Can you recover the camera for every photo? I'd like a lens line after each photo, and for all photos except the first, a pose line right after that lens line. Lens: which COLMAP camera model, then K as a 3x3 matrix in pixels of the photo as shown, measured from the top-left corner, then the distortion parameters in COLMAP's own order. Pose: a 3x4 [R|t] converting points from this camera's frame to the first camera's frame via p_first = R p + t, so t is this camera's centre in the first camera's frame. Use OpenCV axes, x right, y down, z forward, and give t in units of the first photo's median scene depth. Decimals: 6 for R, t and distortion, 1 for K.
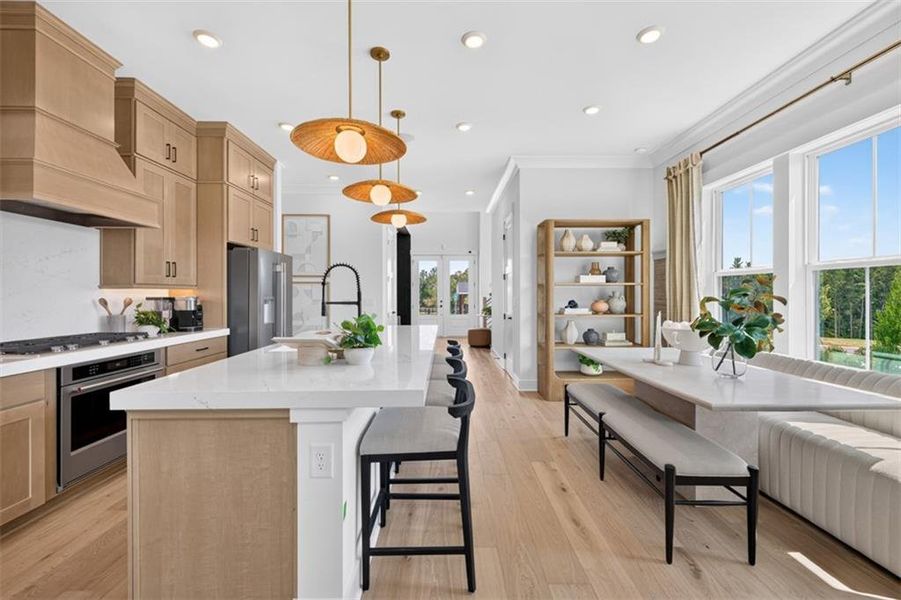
lens RADIAL K [[377.8, 0, 451.0], [0, 377.8, 298.3], [0, 0, 1]] dist [0.003782, -0.000159]
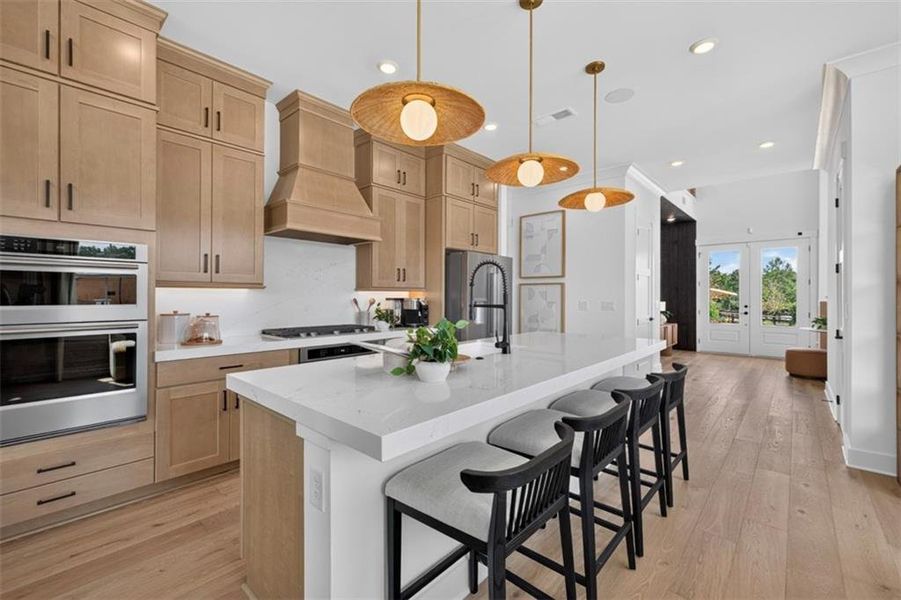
lens RADIAL K [[380.3, 0, 447.7], [0, 380.3, 294.6], [0, 0, 1]] dist [0.002240, -0.000058]
pose [[0.727214, 0.001348, -0.686410, 0.176565], [-0.010695, 0.999899, -0.009368, -0.003646], [0.686328, 0.014154, 0.727155, 0.213432]]
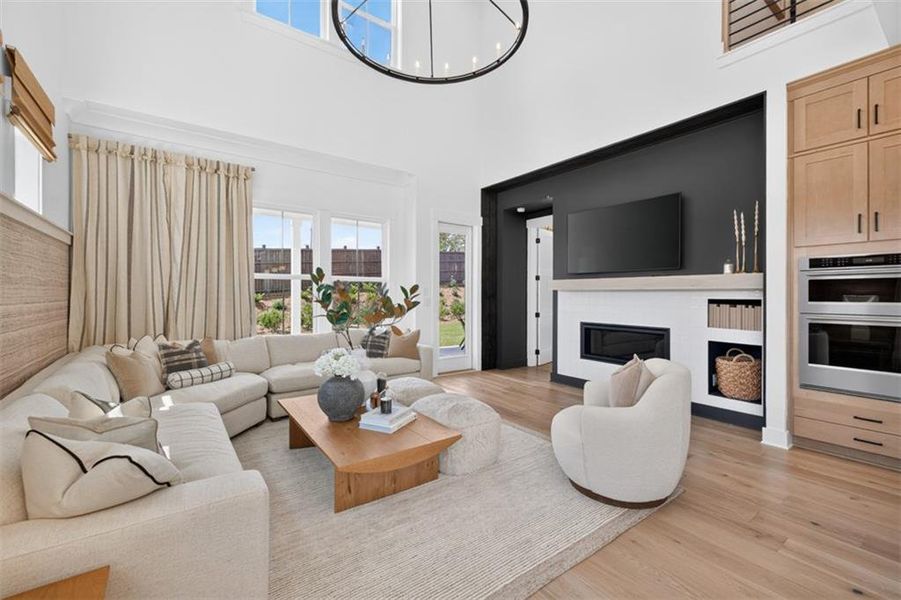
lens RADIAL K [[376.3, 0, 447.3], [0, 376.3, 294.8], [0, 0, 1]] dist [0.003467, -0.000406]
pose [[-0.817269, -0.000588, -0.576257, 0.502659], [-0.008154, 0.999911, 0.010544, -0.003212], [0.576199, 0.013316, -0.817201, 0.357250]]
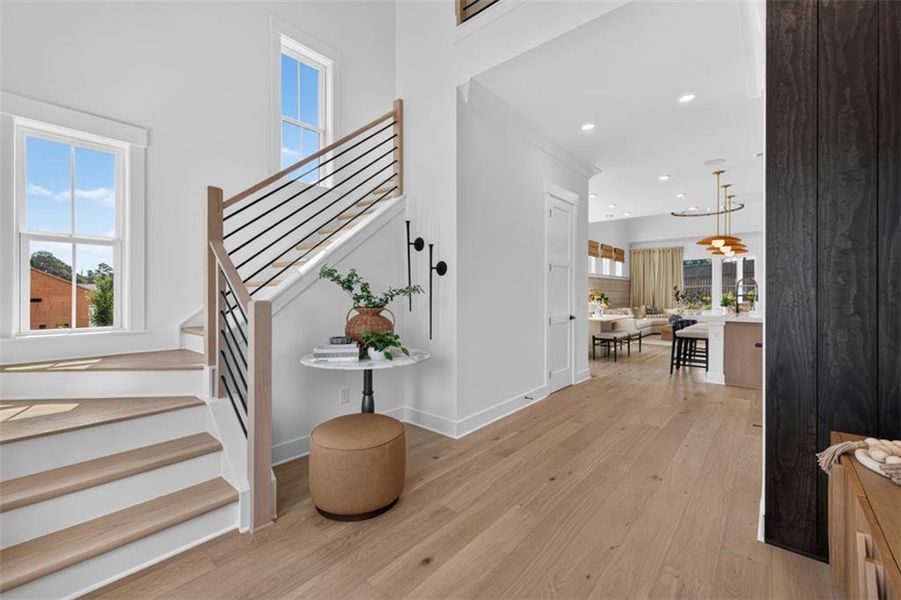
lens RADIAL K [[374.1, 0, 447.9], [0, 374.1, 297.0], [0, 0, 1]] dist [0.000759, -0.000717]
pose [[-0.745640, -0.002349, 0.666345, -0.323933], [0.008489, 0.999879, 0.013024, -0.016394], [-0.666295, 0.015368, -0.745530, 2.763243]]
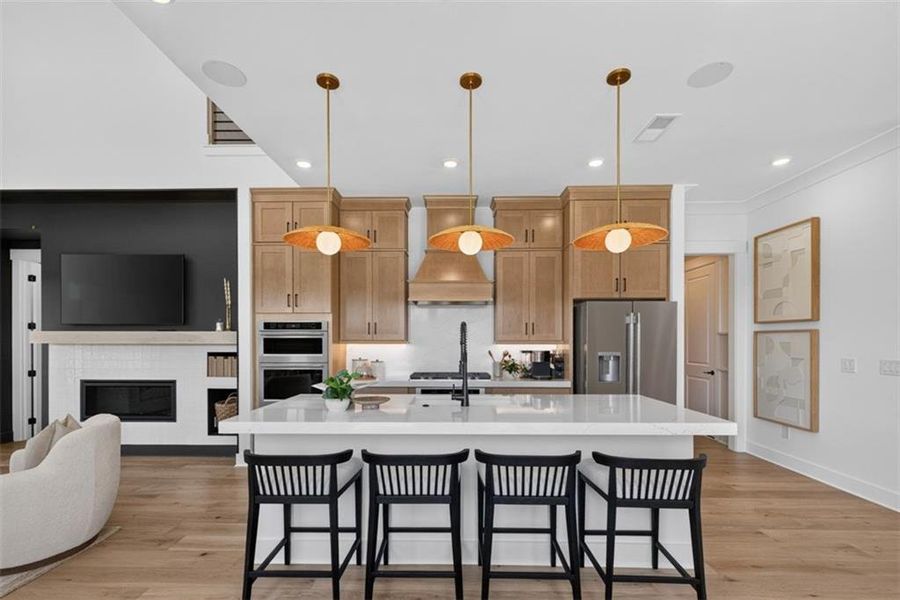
lens RADIAL K [[394.6, 0, 444.5], [0, 394.6, 339.8], [0, 0, 1]] dist [0.015034, -0.000474]
pose [[-0.037378, 0.002907, -0.999297, 0.537954], [-0.010578, 0.999939, 0.003305, -0.036738], [0.999245, 0.010694, -0.037345, 0.711646]]
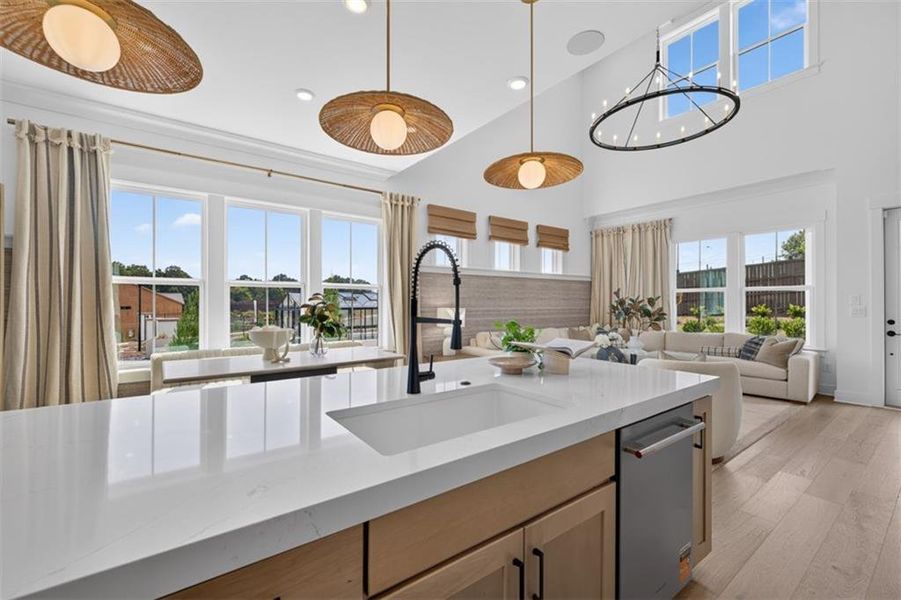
lens RADIAL K [[374.1, 0, 447.9], [0, 374.1, 297.0], [0, 0, 1]] dist [0.000759, -0.000717]
pose [[-0.581507, 0.014199, 0.813417, -0.504930], [0.009643, 0.999898, -0.010560, -0.008074], [-0.813484, 0.001703, -0.581585, 0.902856]]
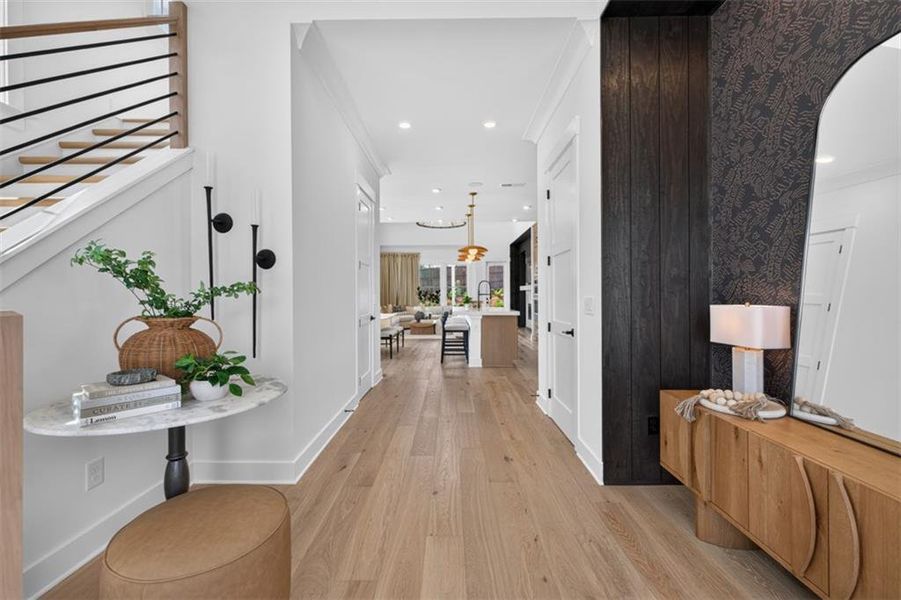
lens RADIAL K [[376.3, 0, 447.3], [0, 376.3, 294.8], [0, 0, 1]] dist [0.003467, -0.000406]
pose [[-0.999679, 0.007707, 0.024144, -0.052631], [0.008020, 0.999885, 0.012880, -0.016876], [-0.024041, 0.013070, -0.999626, 2.764415]]
